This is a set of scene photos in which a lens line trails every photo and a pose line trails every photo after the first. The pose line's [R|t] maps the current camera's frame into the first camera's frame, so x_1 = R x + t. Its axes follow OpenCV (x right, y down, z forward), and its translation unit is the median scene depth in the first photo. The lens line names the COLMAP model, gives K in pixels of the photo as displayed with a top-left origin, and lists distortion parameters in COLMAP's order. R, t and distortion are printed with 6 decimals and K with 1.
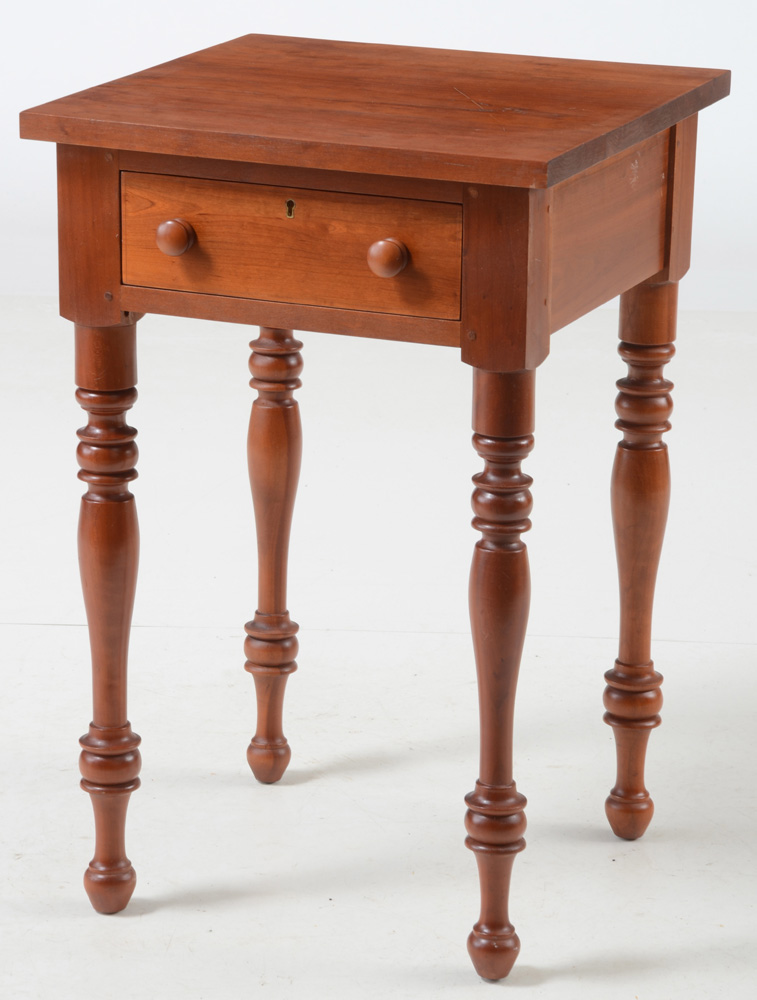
lens RADIAL K [[3551.0, 0, 384.4], [0, 3551.0, 449.4], [0, 0, 1]] dist [0.995765, 0.000000]
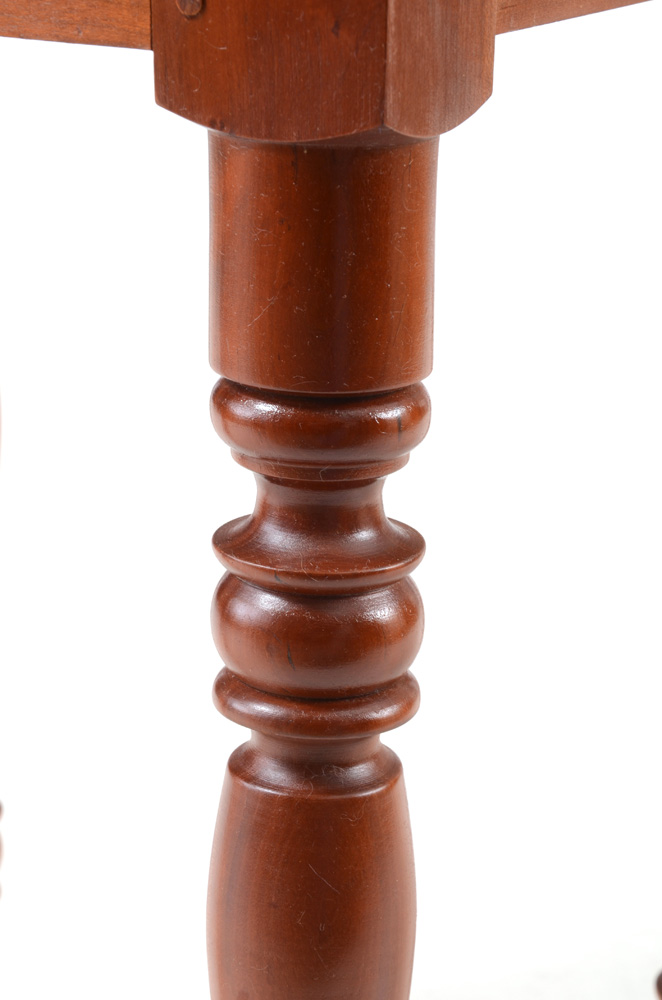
lens RADIAL K [[2700.9, 0, 331.1], [0, 2700.9, 499.9], [0, 0, 1]] dist [0.049955, 0.000000]
pose [[0.999871, 0.011451, -0.011285, 0.035149], [-0.011367, 0.999907, 0.007525, 0.003153], [0.011370, -0.007396, 0.999908, 0.748875]]
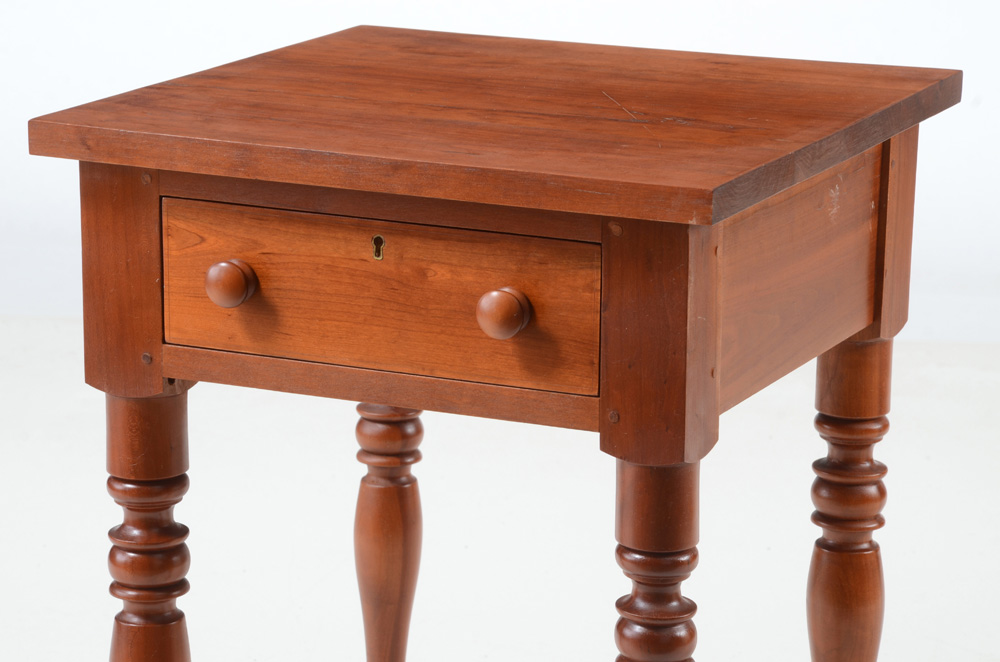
lens RADIAL K [[3777.2, 0, 493.0], [0, 3777.2, 377.1], [0, 0, 1]] dist [1.236619, 0.000000]
pose [[0.999693, 0.006183, -0.023989, 0.016938], [-0.006824, 0.999619, -0.026762, -0.017529], [0.023814, 0.026917, 0.999354, 0.185251]]
